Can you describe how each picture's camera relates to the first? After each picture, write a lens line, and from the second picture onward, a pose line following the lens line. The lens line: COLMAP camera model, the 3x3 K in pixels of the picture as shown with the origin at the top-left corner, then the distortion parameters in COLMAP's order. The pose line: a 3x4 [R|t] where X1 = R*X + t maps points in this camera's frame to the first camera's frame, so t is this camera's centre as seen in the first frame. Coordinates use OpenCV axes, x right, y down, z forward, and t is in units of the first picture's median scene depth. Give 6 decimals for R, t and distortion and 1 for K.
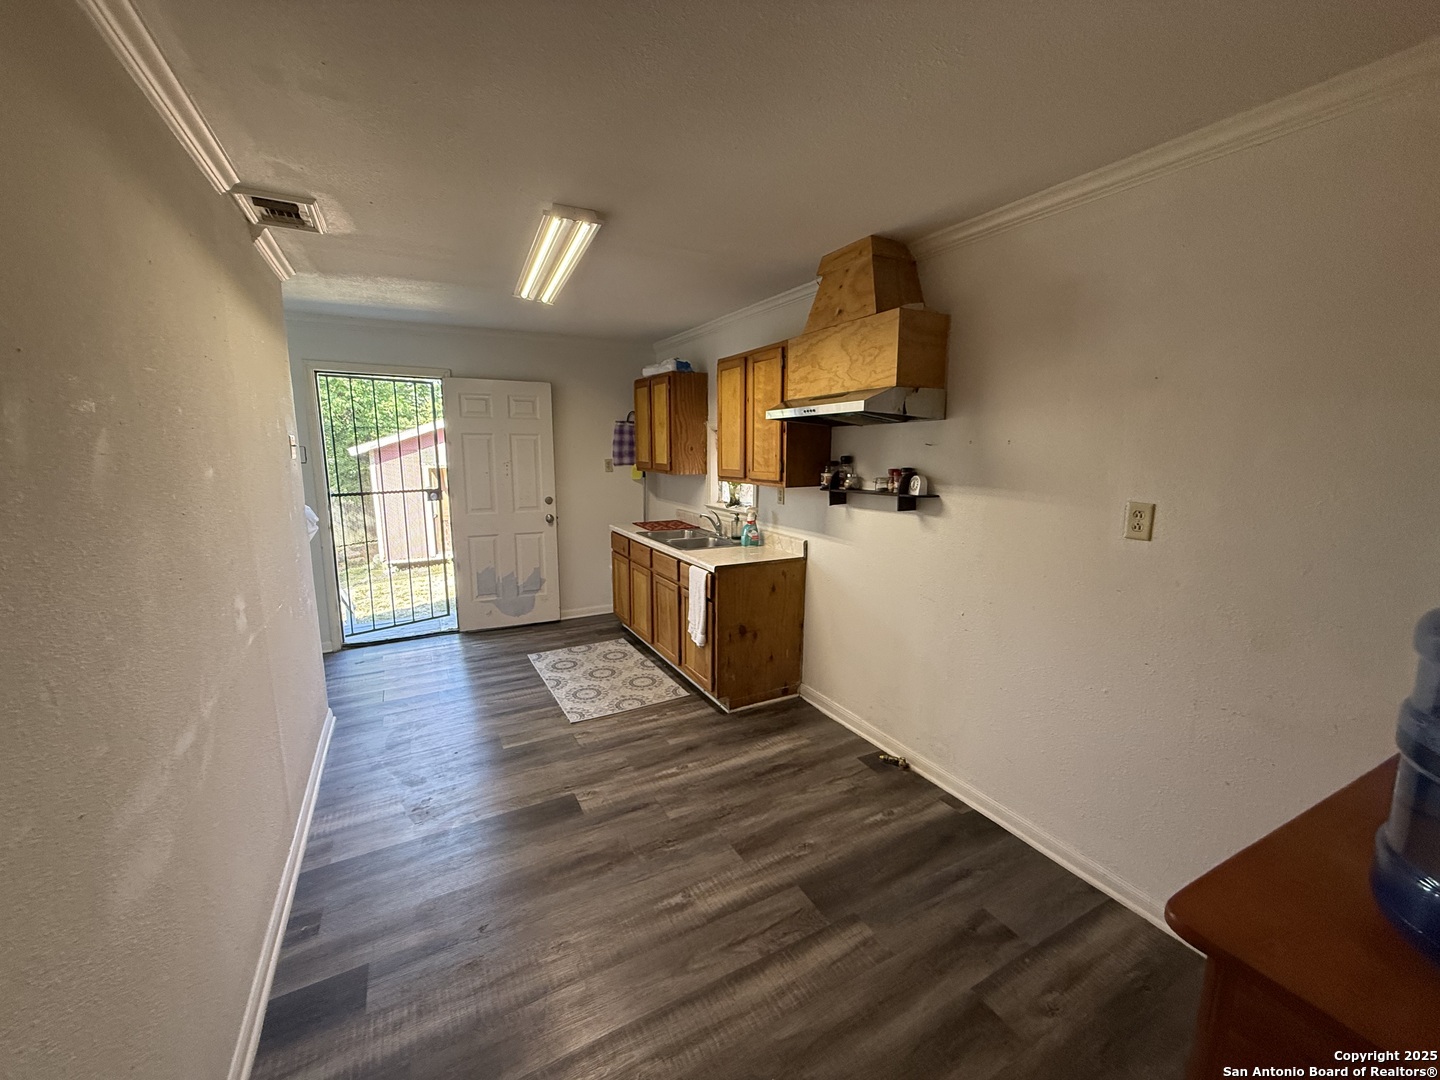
lens RADIAL K [[573.4, 0, 717.9], [0, 573.4, 539.3], [0, 0, 1]] dist [0.000109, 0.000194]
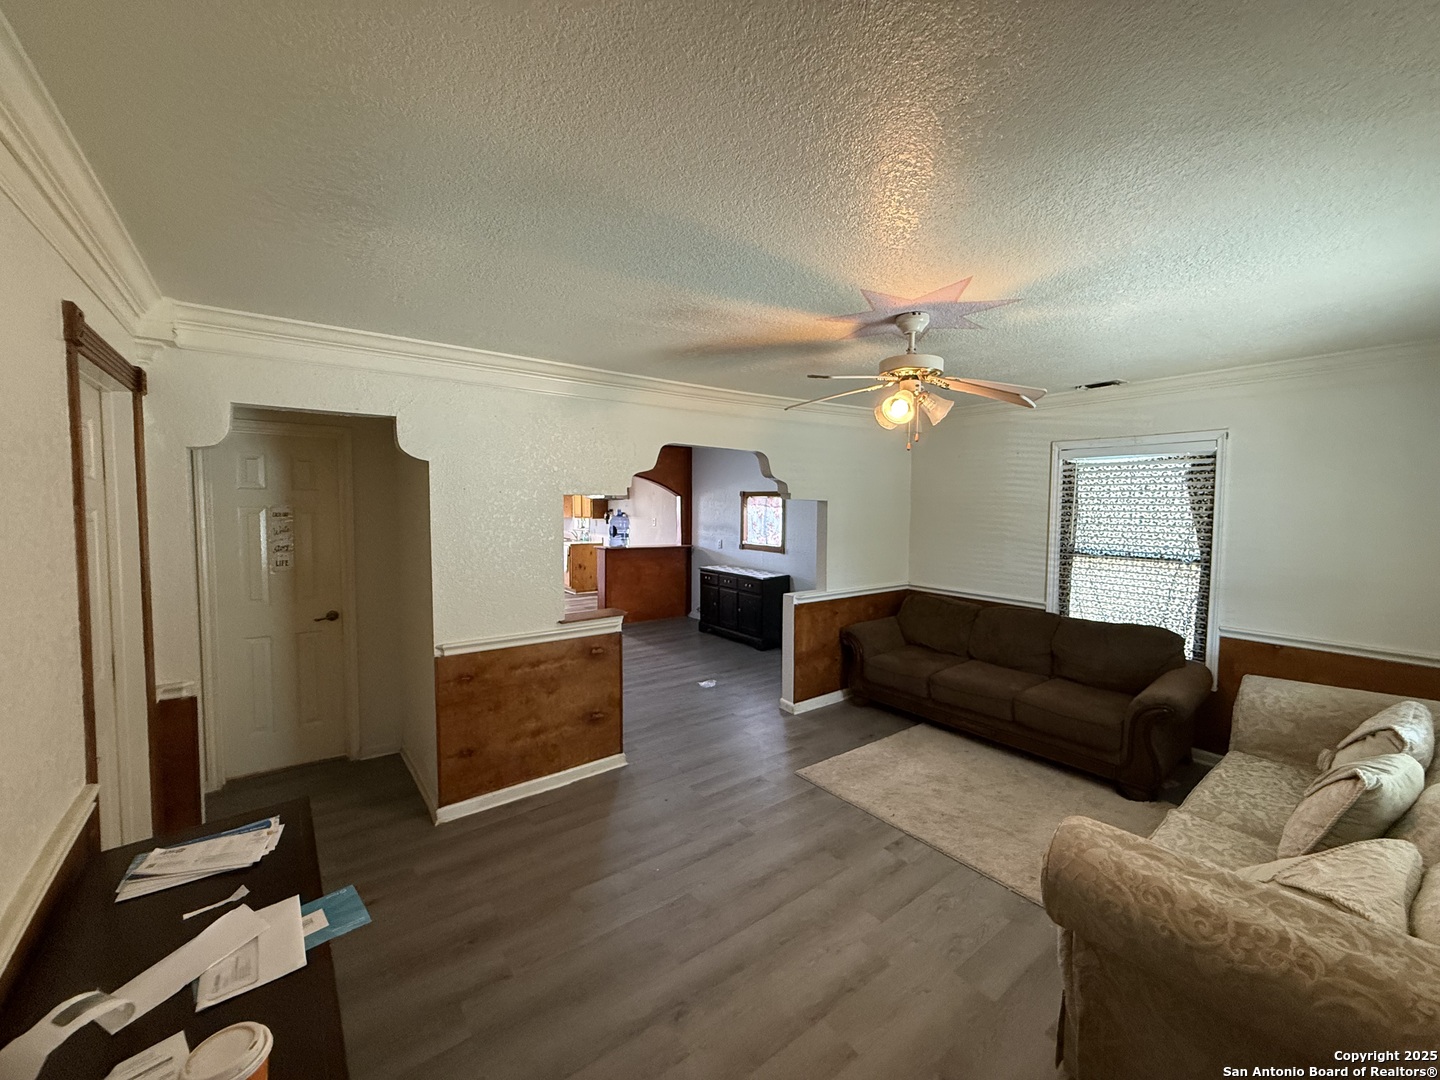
lens RADIAL K [[573.4, 0, 714.3], [0, 573.4, 536.5], [0, 0, 1]] dist [0.000109, 0.000194]
pose [[0.987891, -0.003583, 0.155107, 0.264706], [0.020395, 0.994057, -0.106933, 0.331075], [-0.153802, 0.108802, 0.982093, -2.039512]]
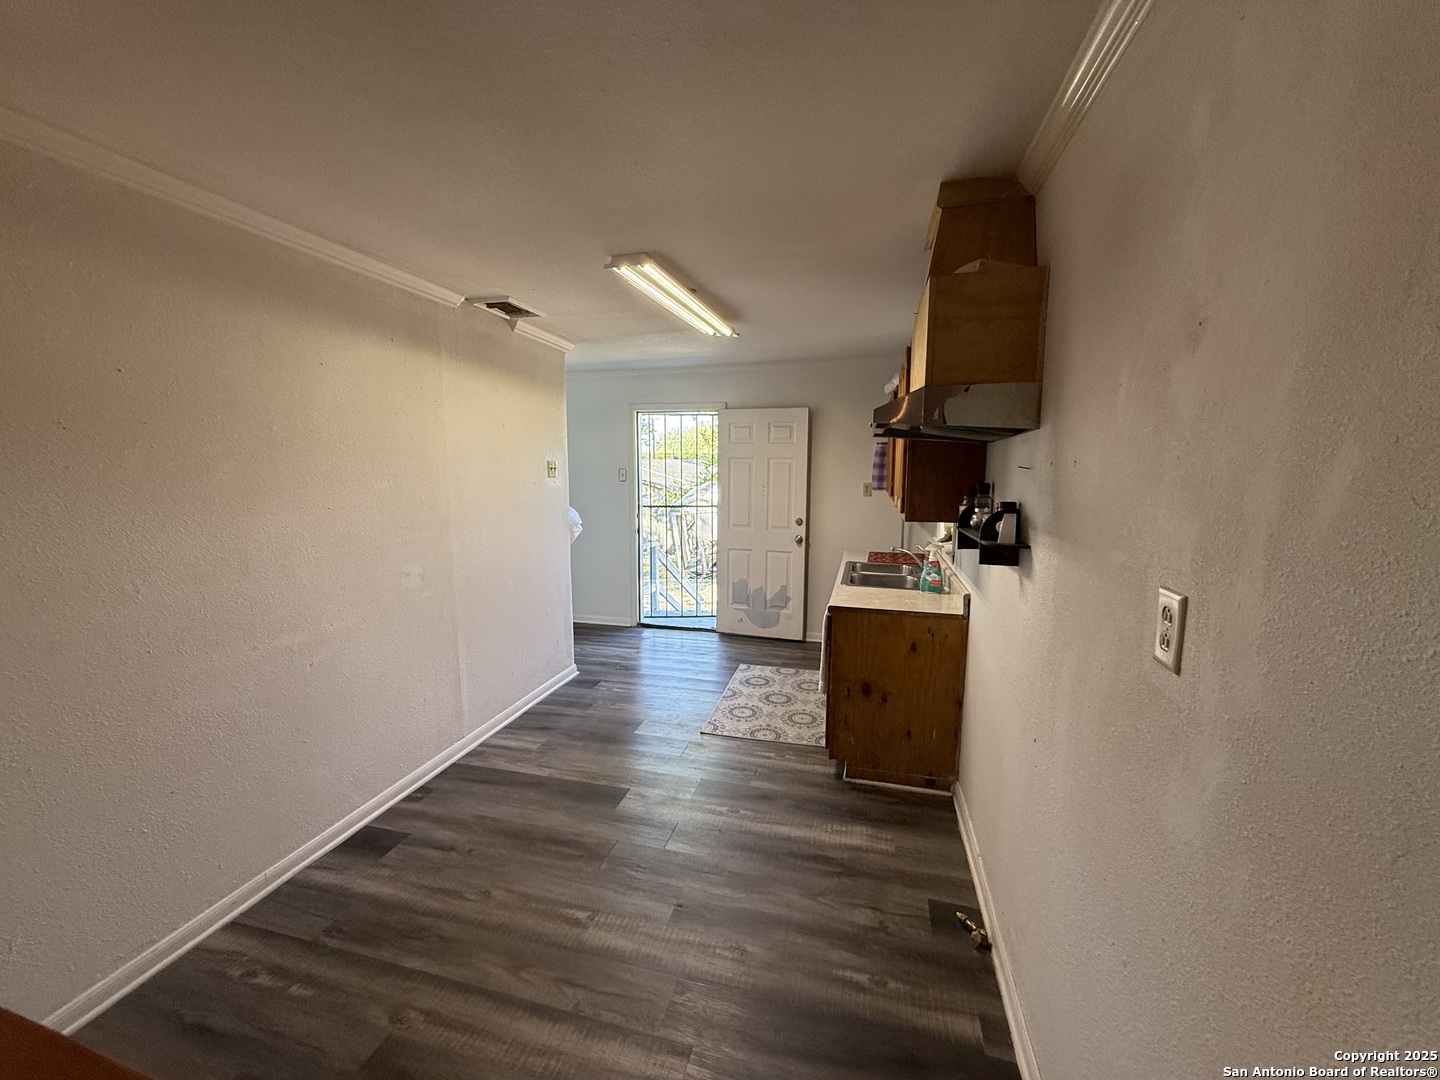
lens RADIAL K [[573.4, 0, 716.3], [0, 573.4, 540.4], [0, 0, 1]] dist [0.000109, 0.000194]
pose [[0.725602, 0.086908, -0.682604, 0.422802], [-0.112351, 0.993643, 0.007081, -0.035724], [0.678880, 0.071554, 0.730754, 0.216503]]
